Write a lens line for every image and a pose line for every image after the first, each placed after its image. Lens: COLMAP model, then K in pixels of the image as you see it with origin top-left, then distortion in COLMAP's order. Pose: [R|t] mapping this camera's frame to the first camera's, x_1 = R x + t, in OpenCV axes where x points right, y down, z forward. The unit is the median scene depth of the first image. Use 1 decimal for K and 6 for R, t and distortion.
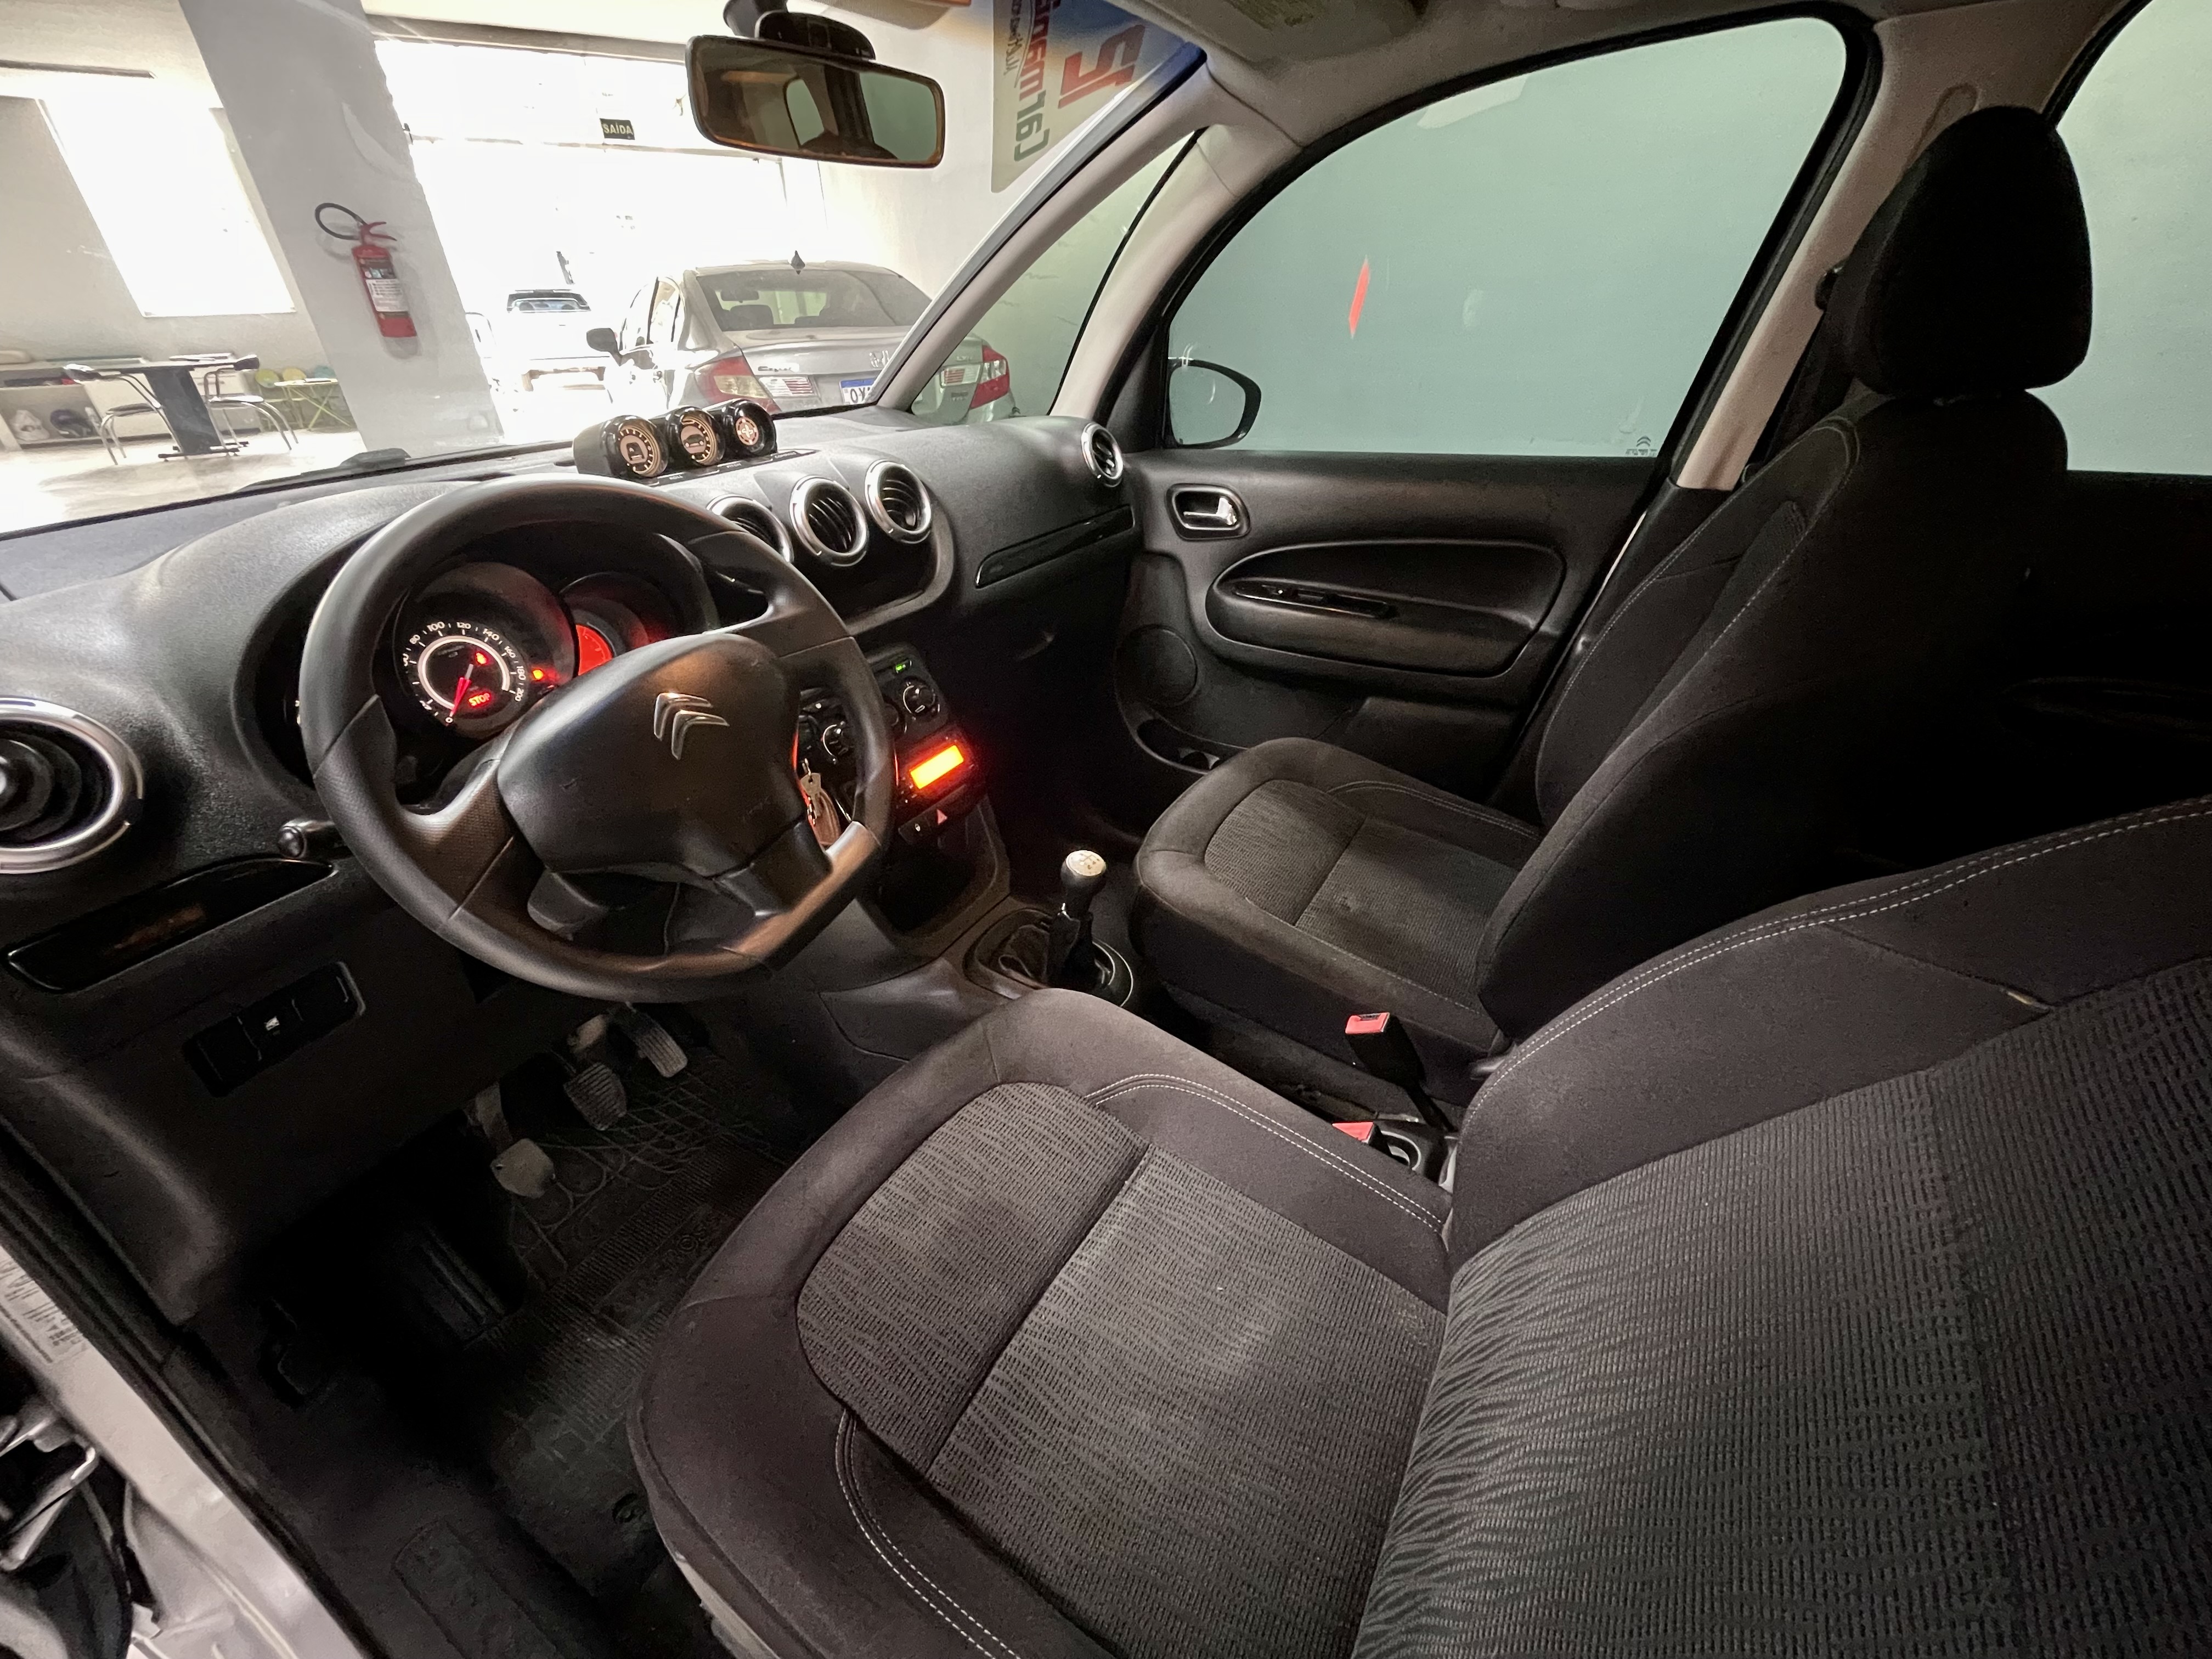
lens RADIAL K [[887.9, 0, 1104.9], [0, 887.9, 835.9], [0, 0, 1]] dist [-0.001643, 0.000841]
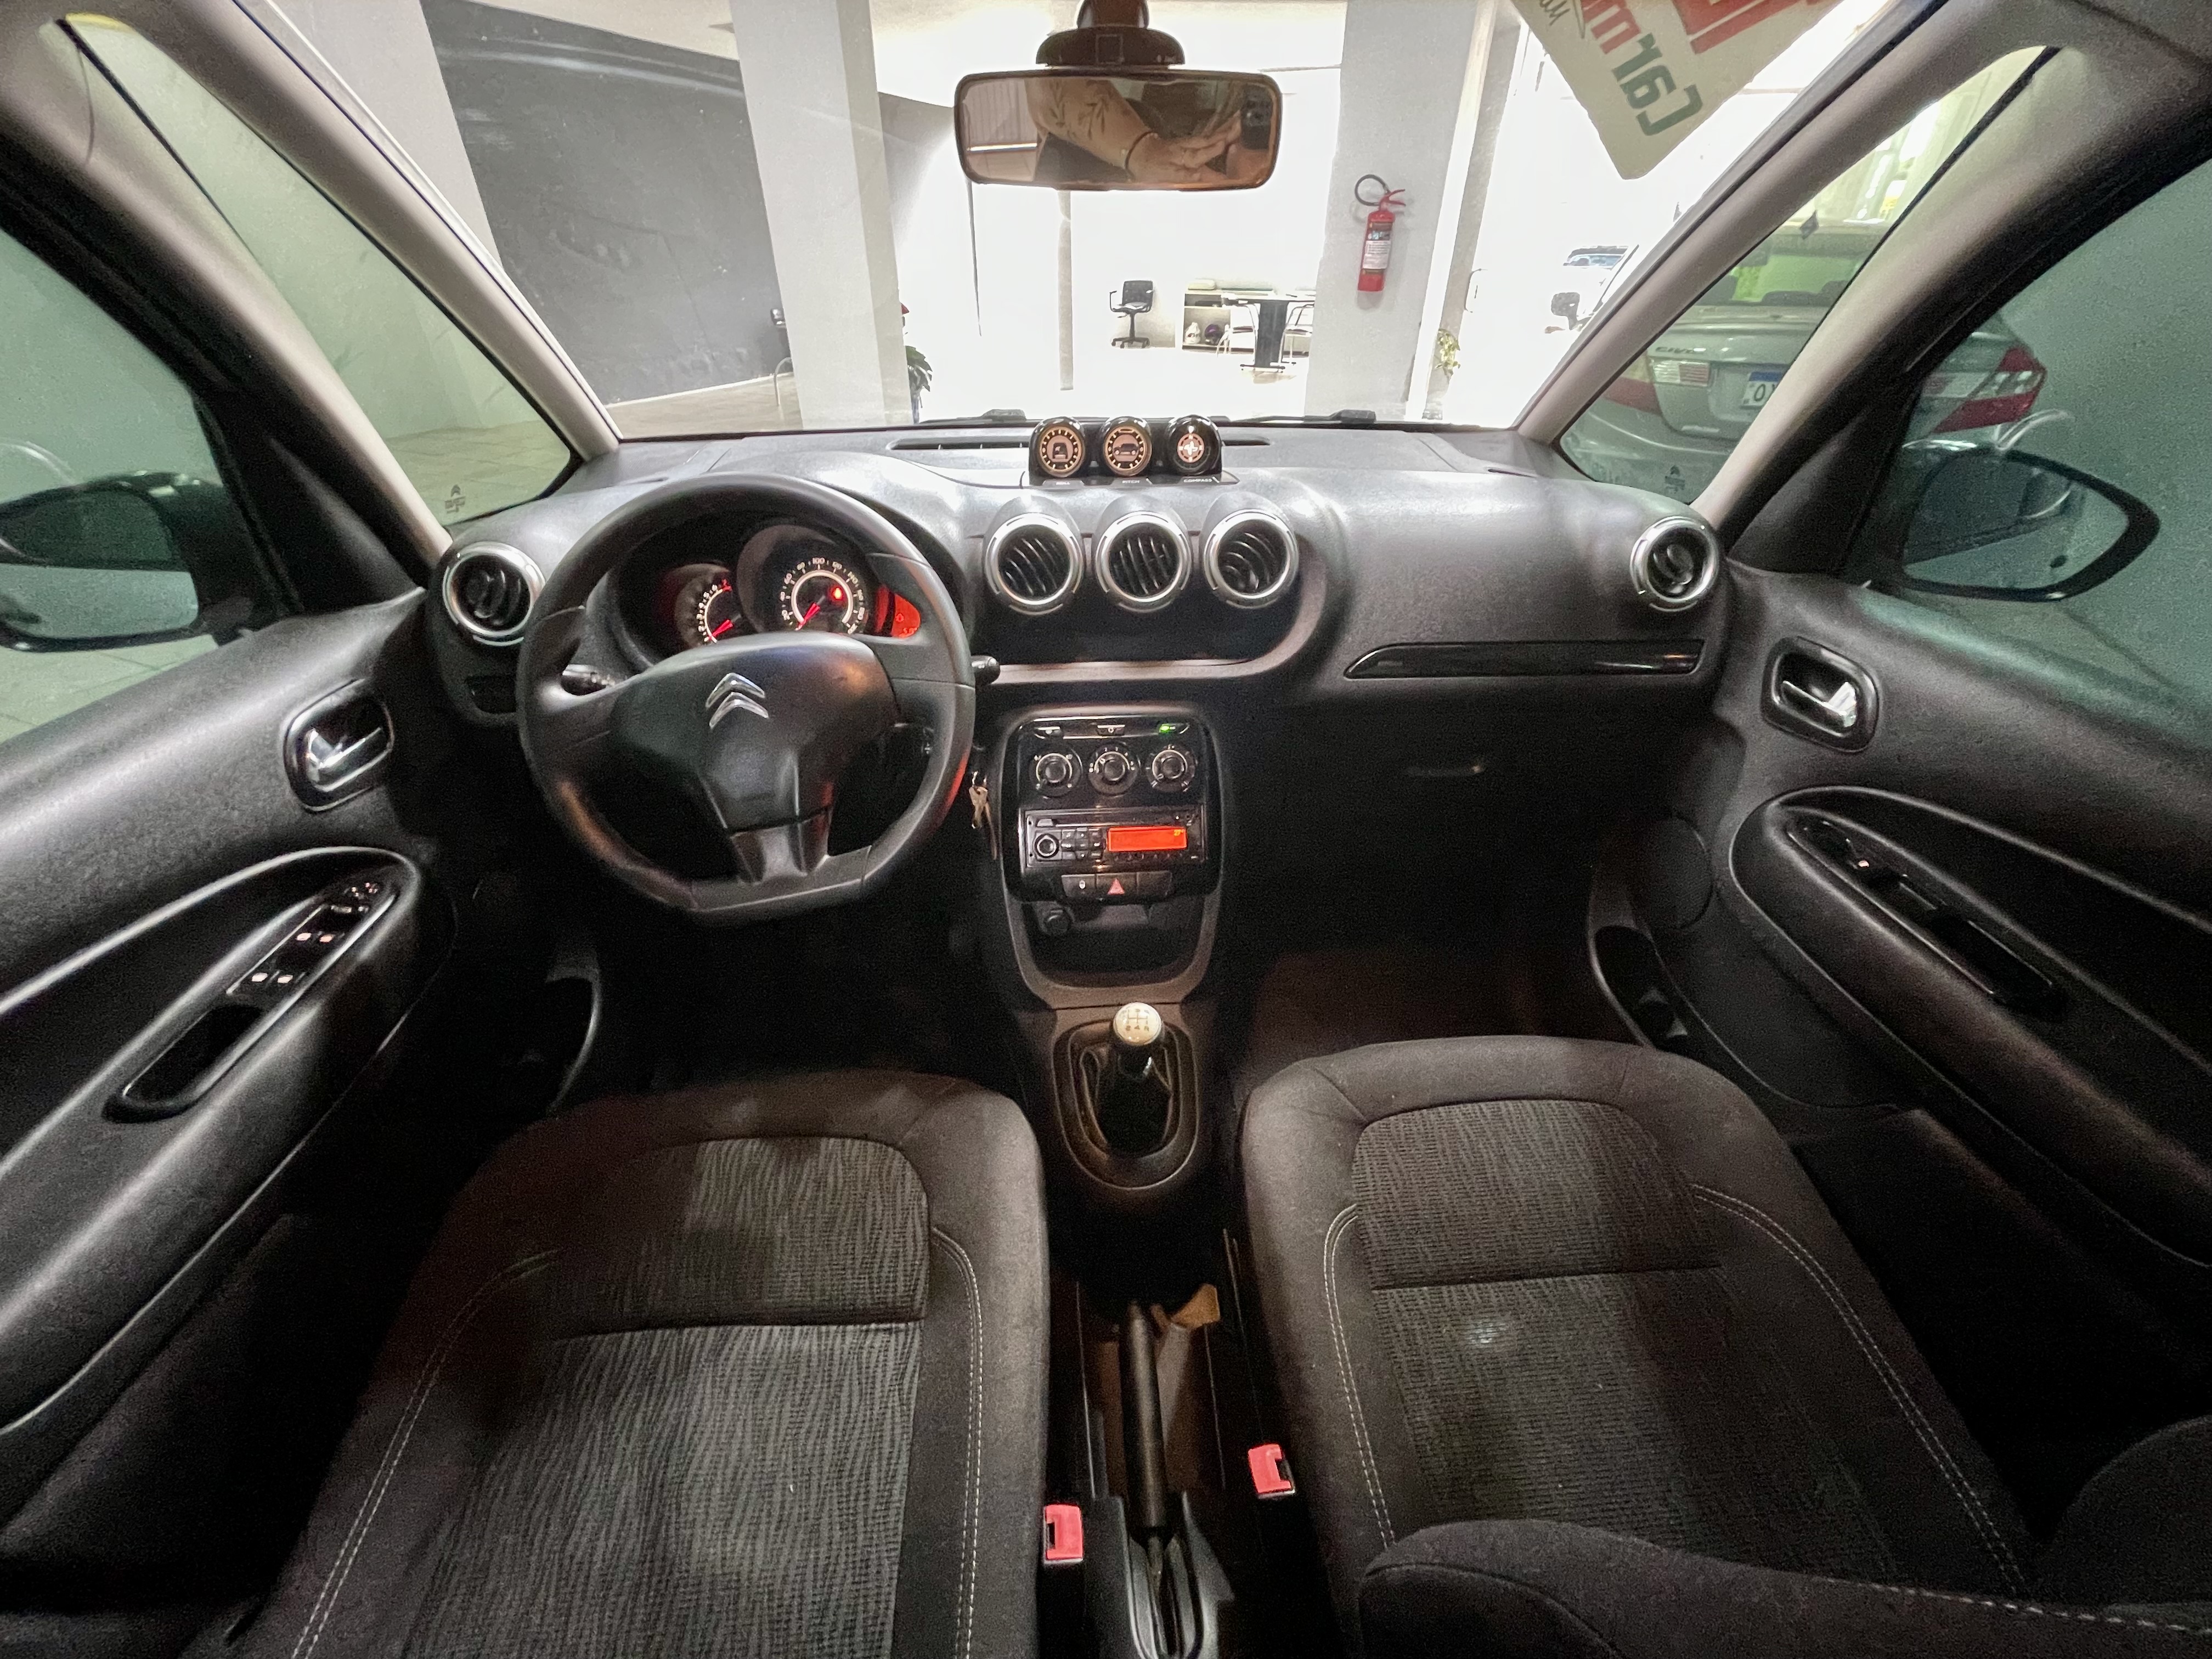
lens RADIAL K [[887.9, 0, 1104.9], [0, 887.9, 835.9], [0, 0, 1]] dist [-0.001643, 0.000841]
pose [[0.555731, 0.475259, -0.682123, 0.359794], [-0.444756, 0.863162, 0.239049, -0.246839], [0.702393, 0.170531, 0.691060, 0.294779]]
